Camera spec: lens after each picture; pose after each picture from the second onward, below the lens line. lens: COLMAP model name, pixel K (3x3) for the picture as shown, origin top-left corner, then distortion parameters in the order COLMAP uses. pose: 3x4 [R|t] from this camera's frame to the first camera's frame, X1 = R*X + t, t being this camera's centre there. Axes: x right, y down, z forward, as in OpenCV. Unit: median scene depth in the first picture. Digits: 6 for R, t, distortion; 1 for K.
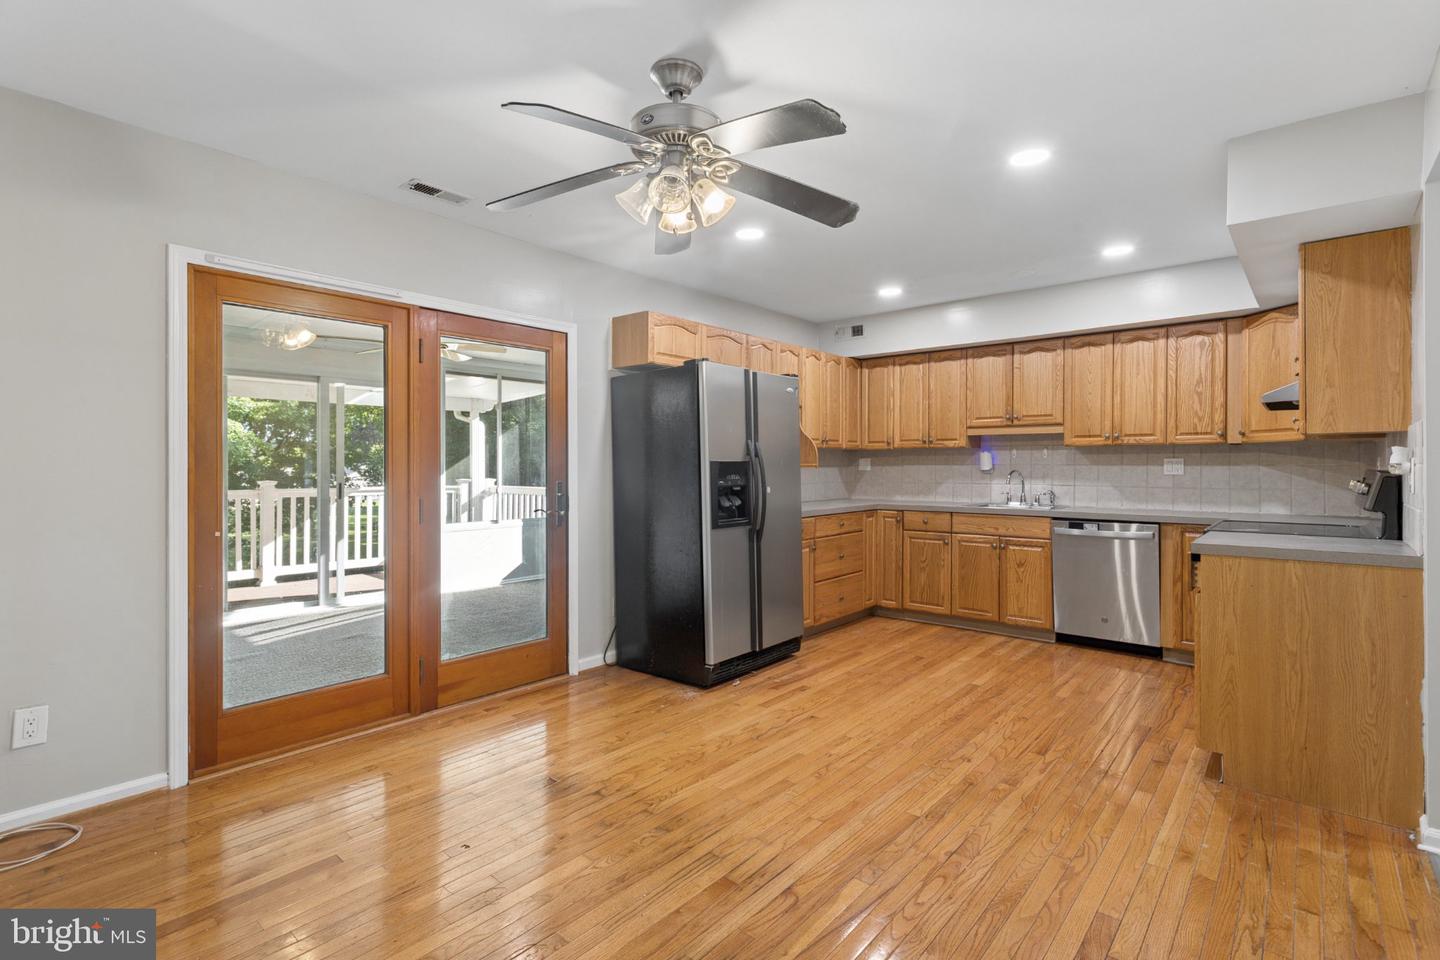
lens RADIAL K [[683.0, 0, 716.7], [0, 683.0, 459.8], [0, 0, 1]] dist [0.001158, 0.000136]
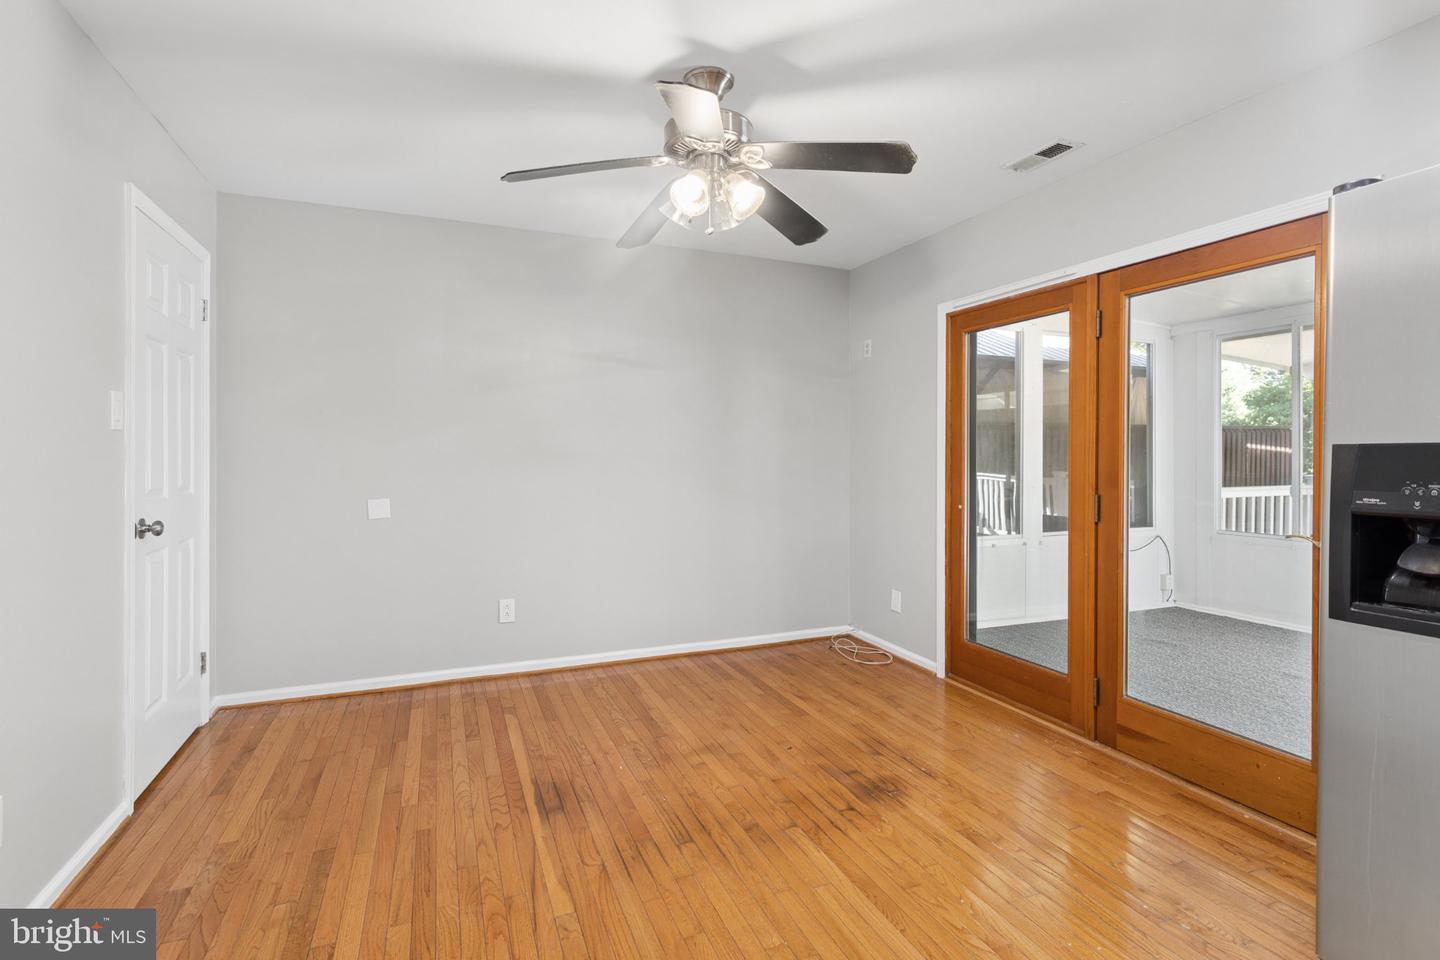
lens RADIAL K [[683.0, 0, 716.7], [0, 683.0, 459.8], [0, 0, 1]] dist [0.001158, 0.000136]
pose [[-0.458260, 0.003896, -0.888810, 0.398180], [0.006378, 0.999979, 0.001095, 0.006243], [0.888795, -0.005167, -0.458275, 0.688905]]
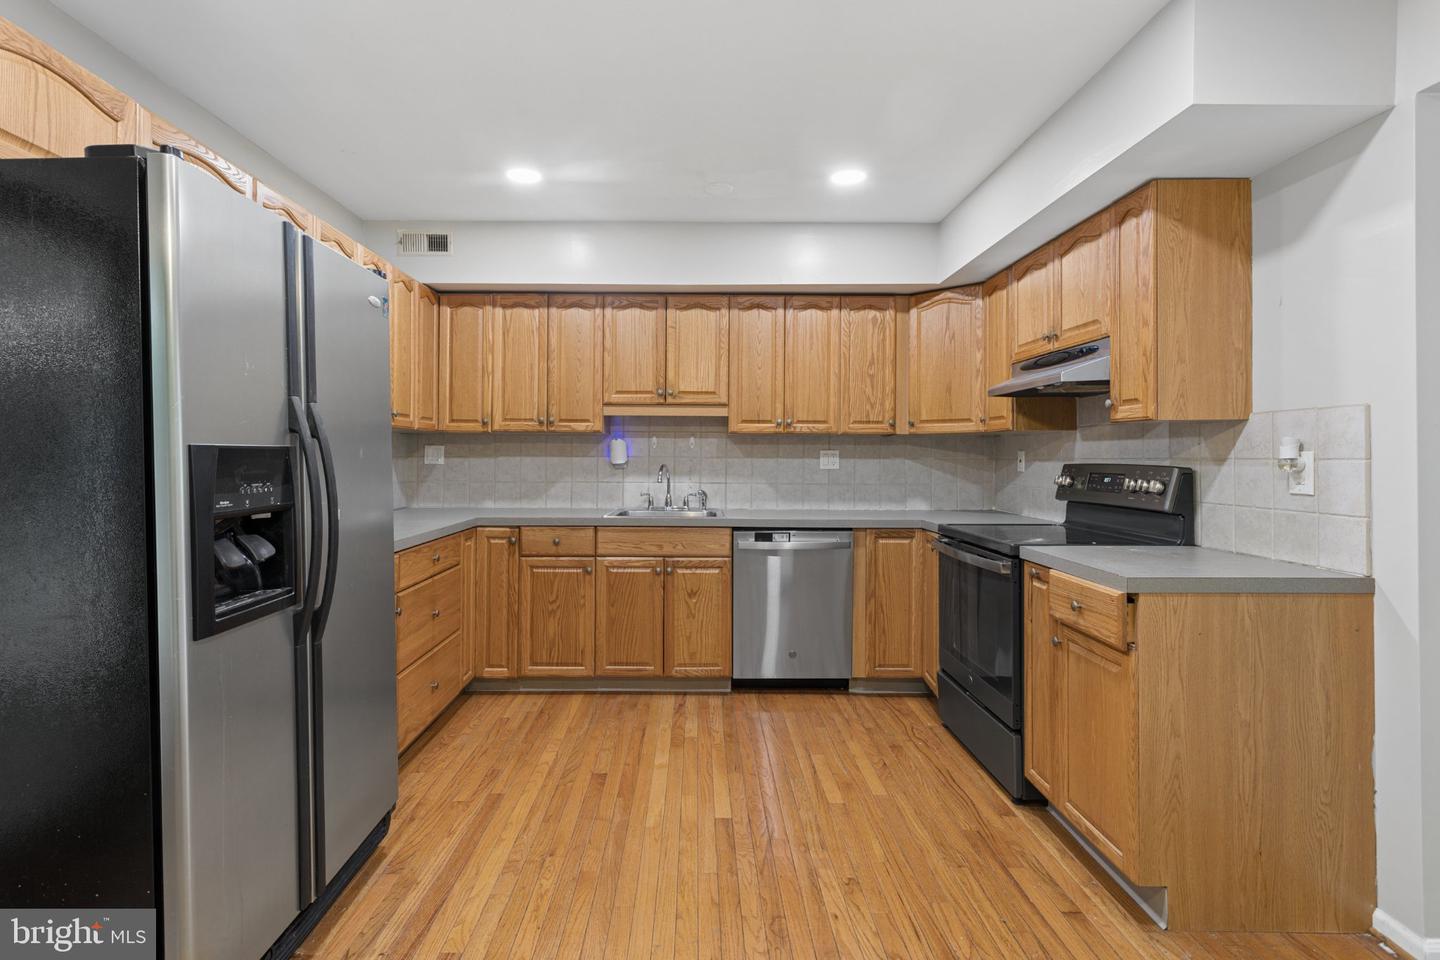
lens RADIAL K [[701.8, 0, 713.8], [0, 701.8, 454.8], [0, 0, 1]] dist [-0.000802, 0.000454]
pose [[0.754290, 0.005475, 0.656518, -0.033495], [-0.009539, 0.999951, 0.002621, 0.002923], [-0.656472, -0.008240, 0.754306, 0.447623]]
